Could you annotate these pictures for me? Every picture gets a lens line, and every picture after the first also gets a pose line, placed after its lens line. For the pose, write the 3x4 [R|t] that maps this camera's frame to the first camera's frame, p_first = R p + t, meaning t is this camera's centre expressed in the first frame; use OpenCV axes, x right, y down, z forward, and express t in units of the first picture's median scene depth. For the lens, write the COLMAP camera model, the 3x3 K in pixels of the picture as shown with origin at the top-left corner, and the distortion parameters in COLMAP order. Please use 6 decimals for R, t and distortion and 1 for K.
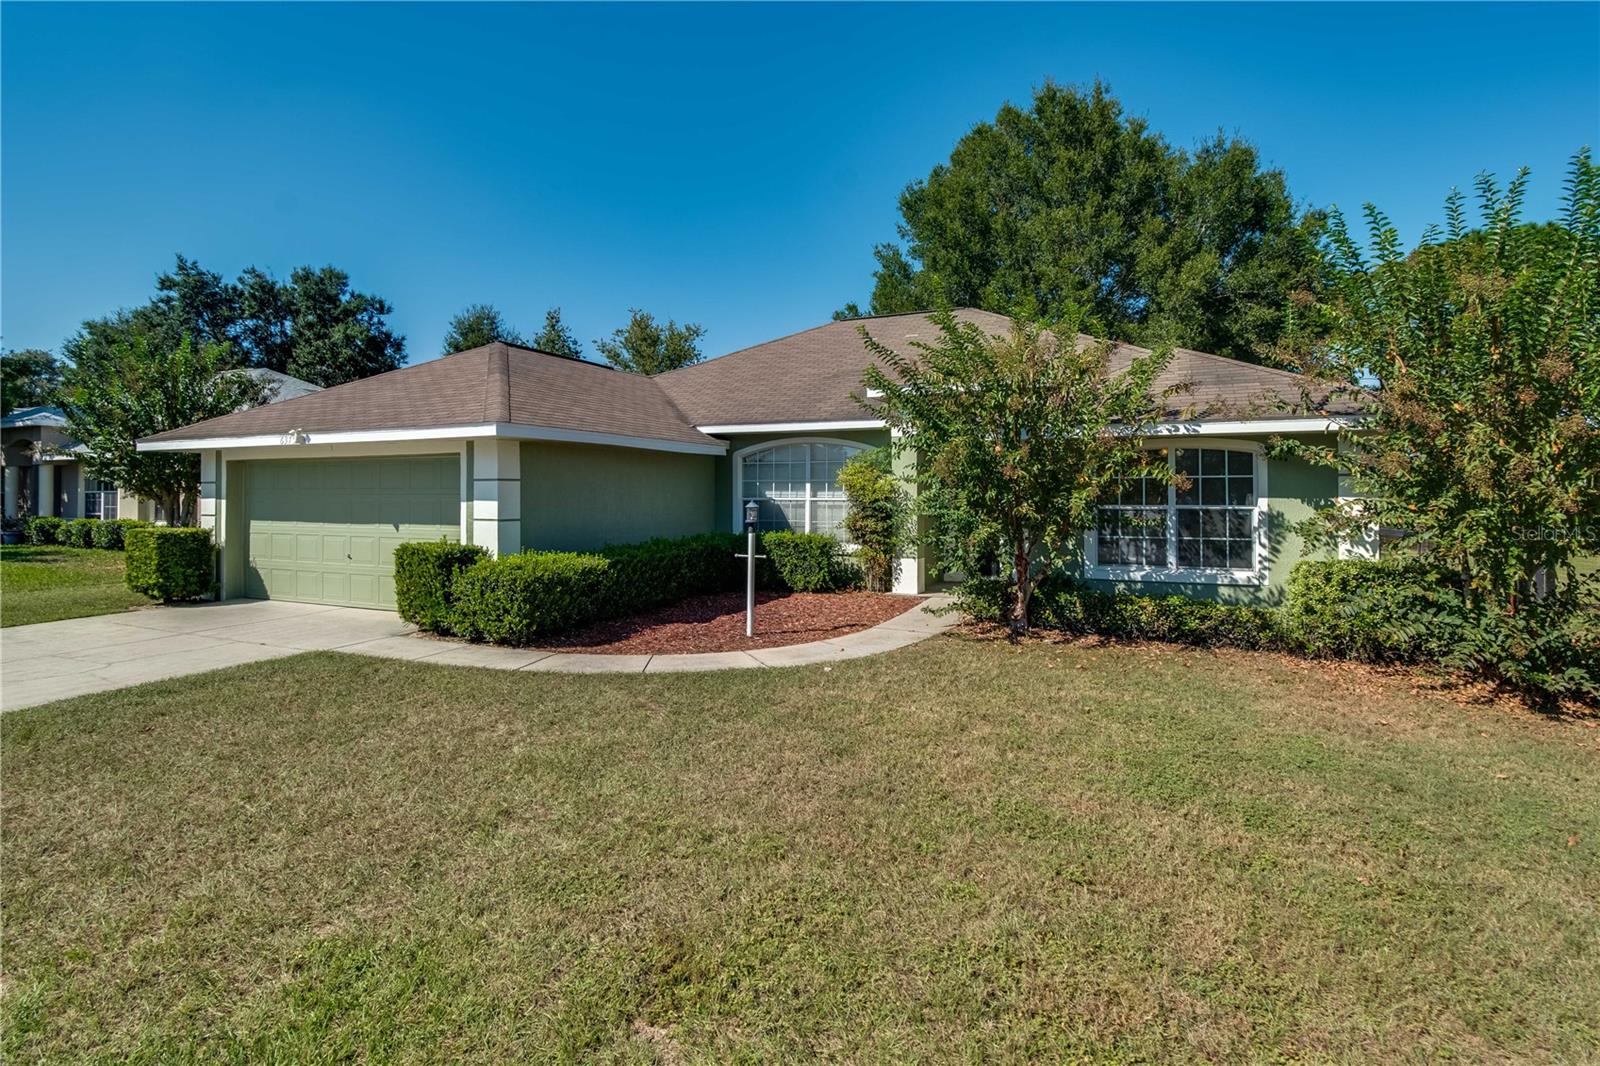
lens RADIAL K [[804.9, 0, 806.9], [0, 804.9, 490.4], [0, 0, 1]] dist [0.003163, -0.007400]
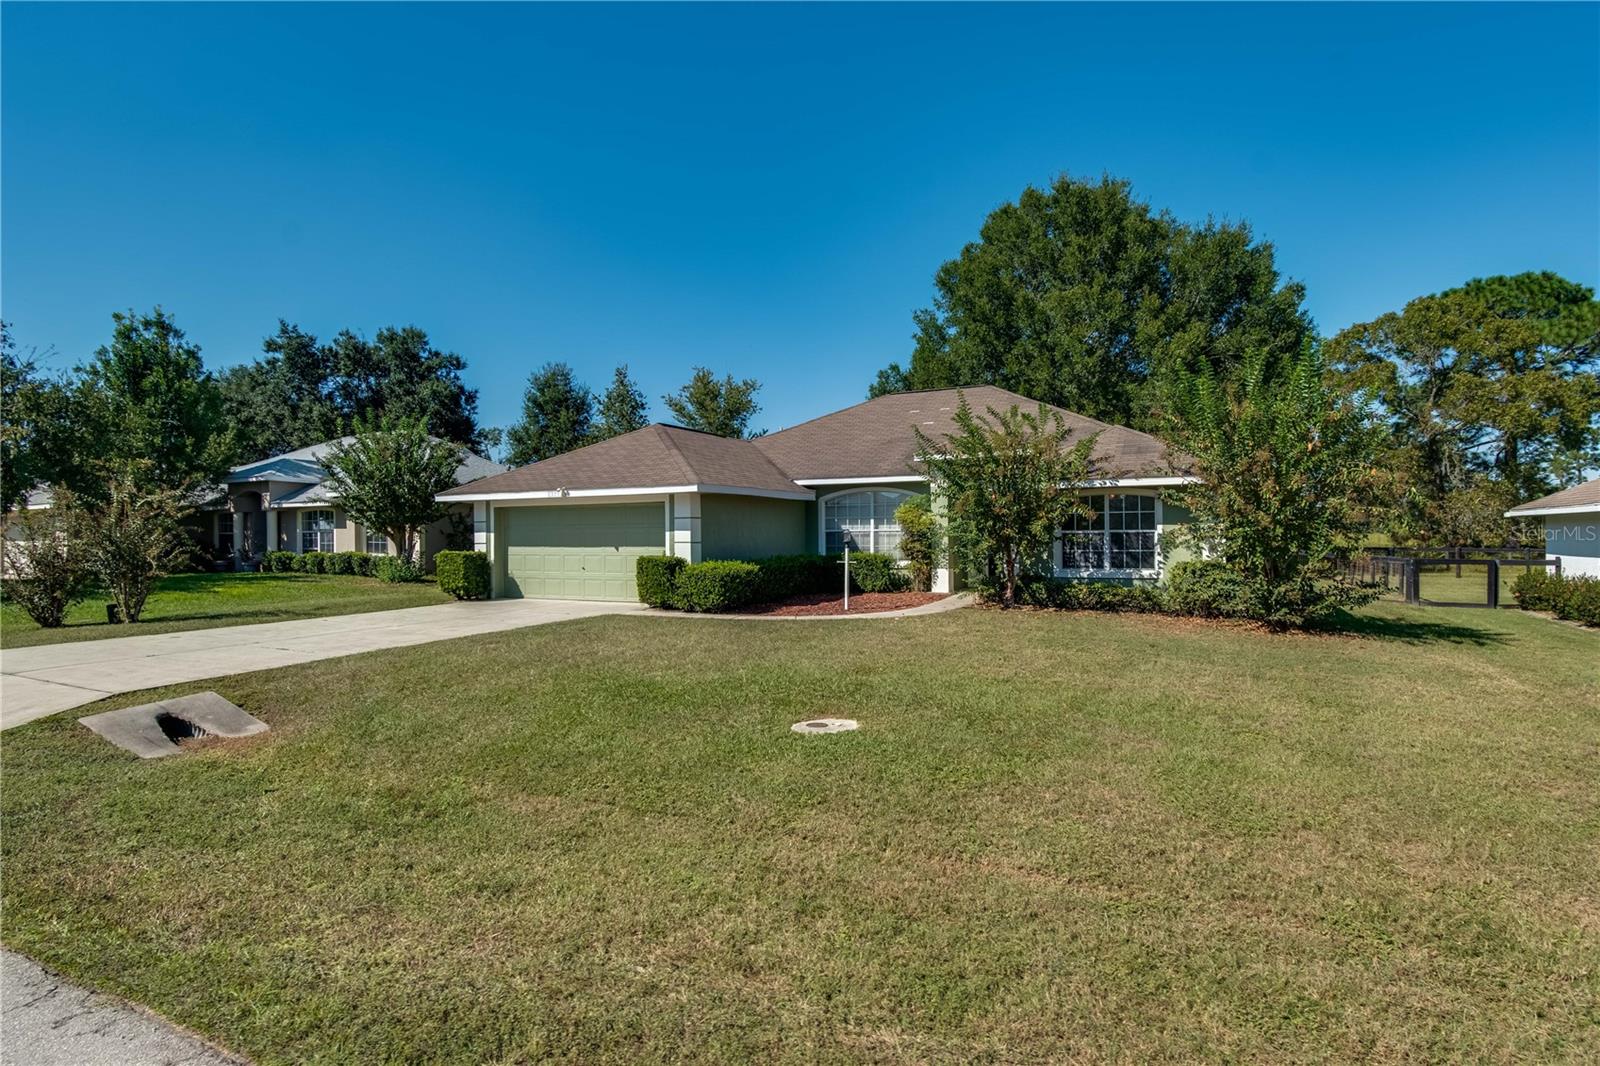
lens RADIAL K [[830.6, 0, 824.5], [0, 830.6, 552.6], [0, 0, 1]] dist [-0.001574, -0.004714]
pose [[0.999754, -0.007561, -0.020853, -0.060431], [0.008101, 0.999631, 0.025938, 0.012846], [0.020649, -0.026101, 0.999446, -0.545904]]
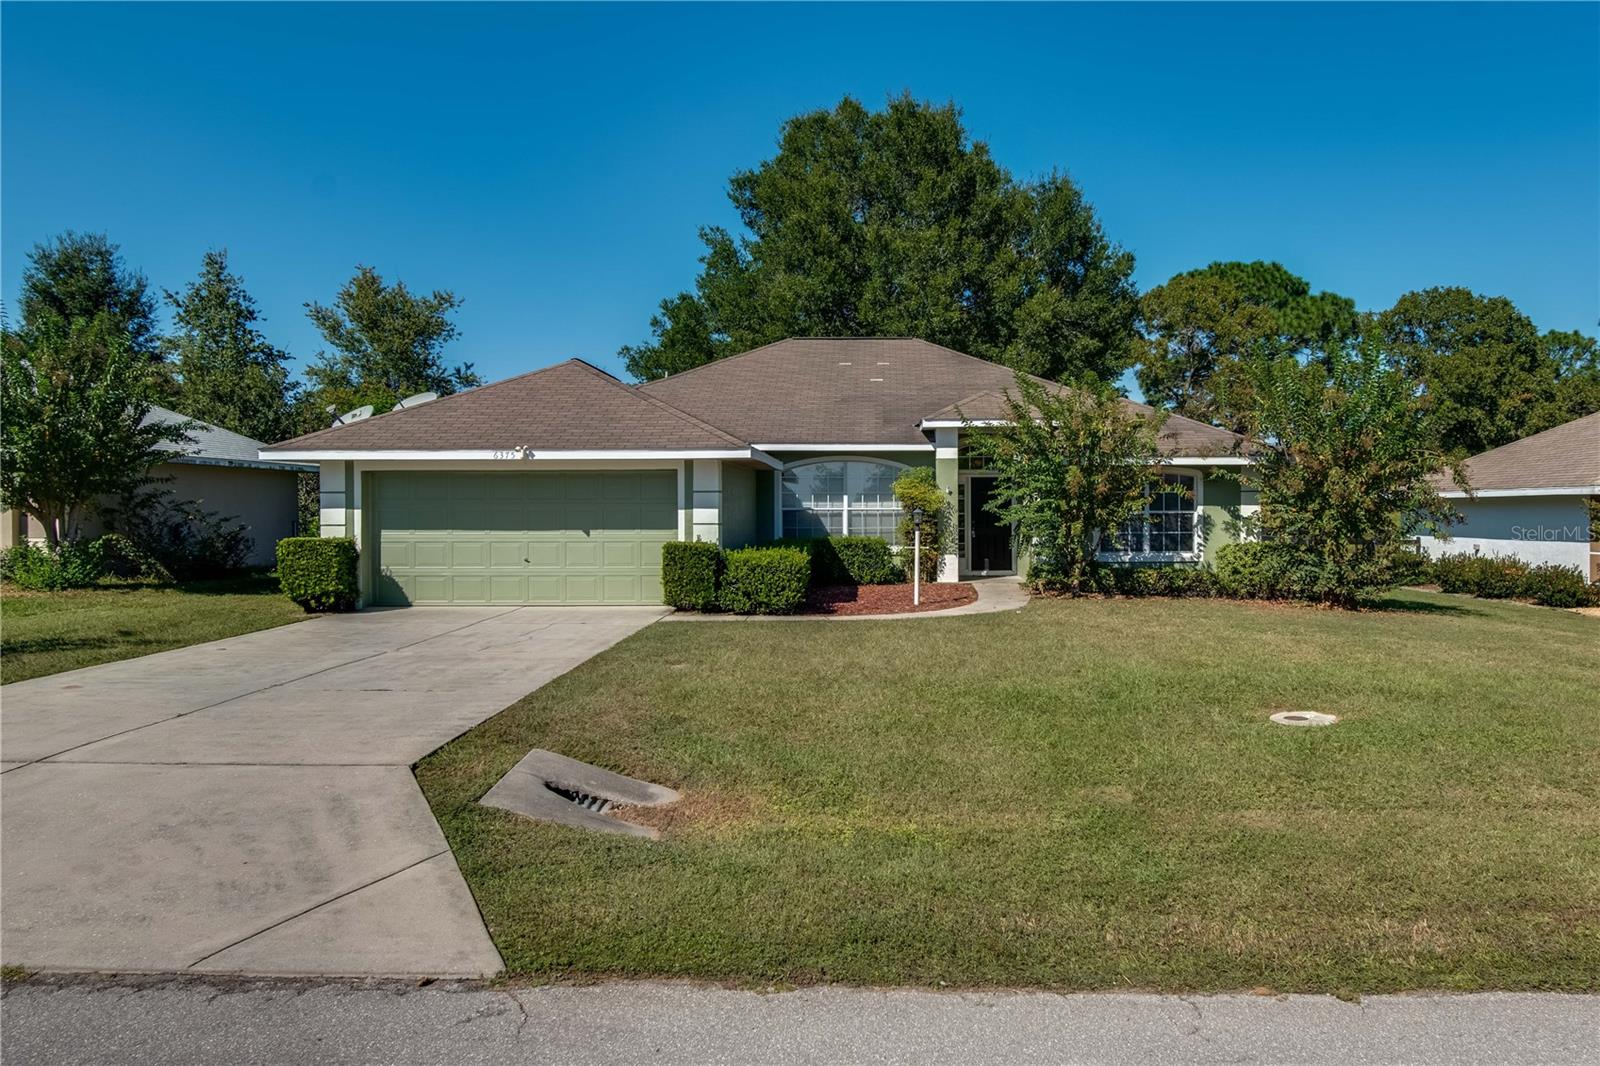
lens RADIAL K [[1054.7, 0, 909.8], [0, 1054.7, 524.4], [0, 0, 1]] dist [0.016151, -0.009954]
pose [[0.903417, -0.007899, 0.428691, -0.649583], [0.000070, 0.999833, 0.018274, 0.005986], [-0.428764, -0.016479, 0.903266, -0.485029]]
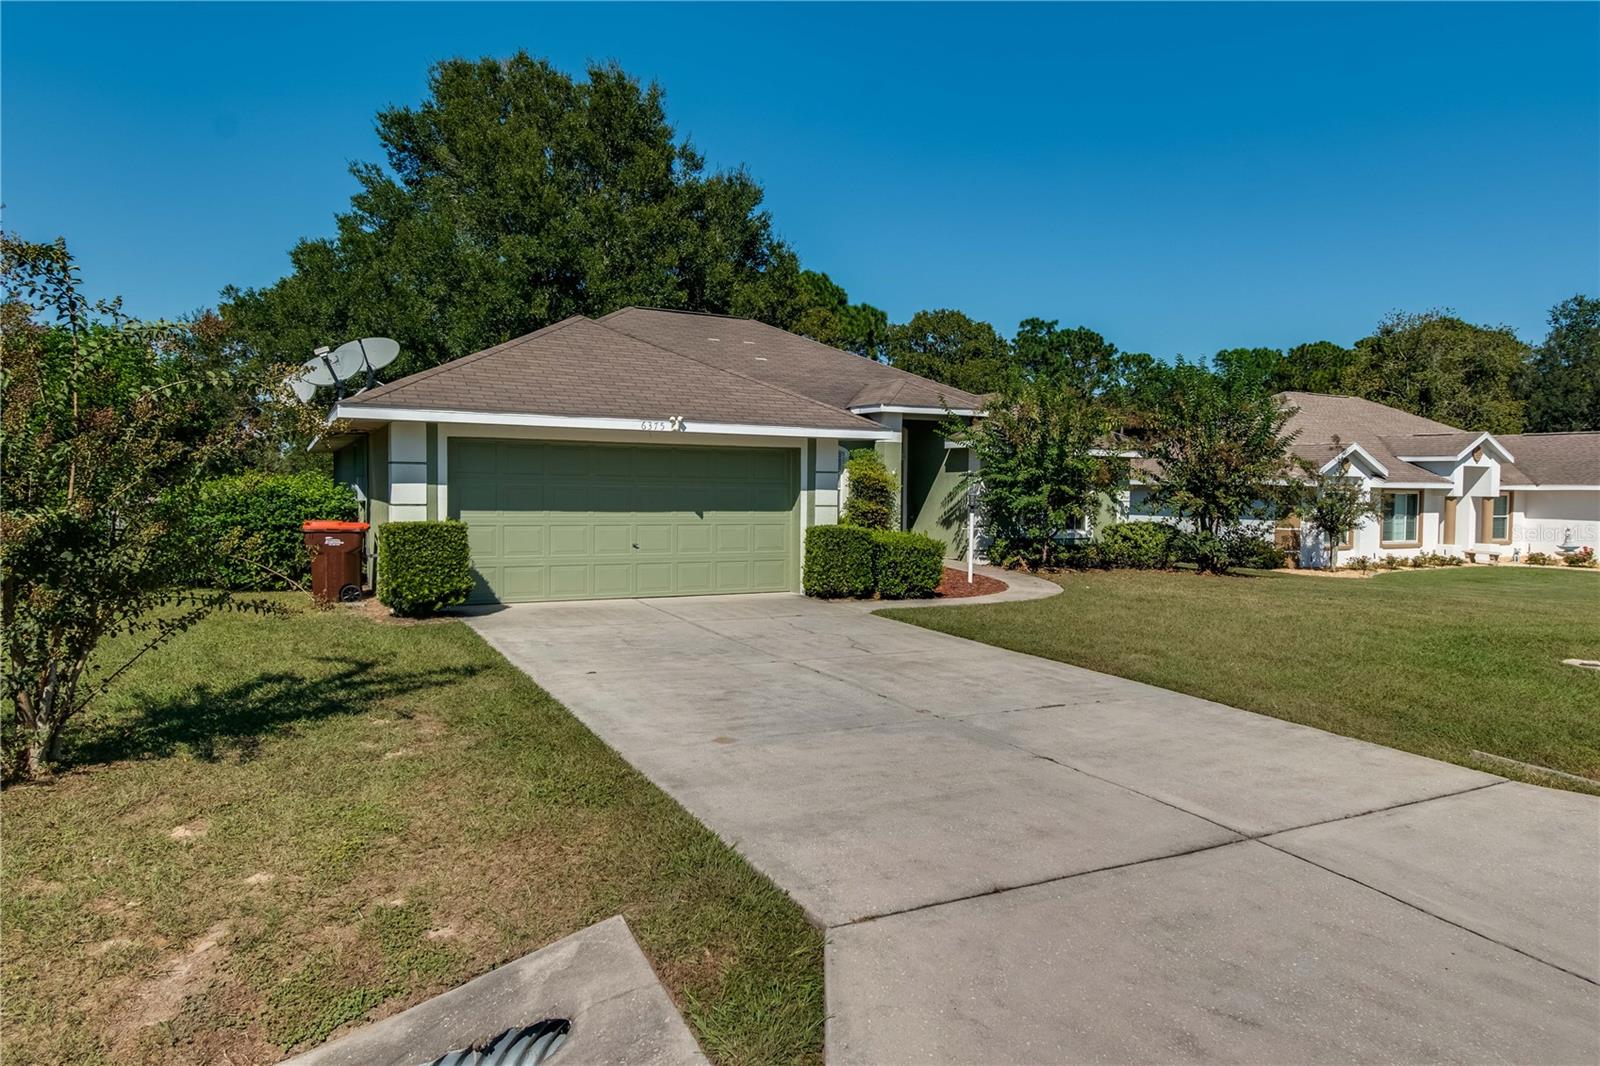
lens RADIAL K [[960.9, 0, 843.0], [0, 960.9, 530.4], [0, 0, 1]] dist [0.001227, -0.000202]
pose [[0.599384, -0.028100, 0.799968, -1.218160], [-0.020087, 0.998541, 0.050126, 0.000819], [-0.800210, -0.046113, 0.597945, 0.101492]]
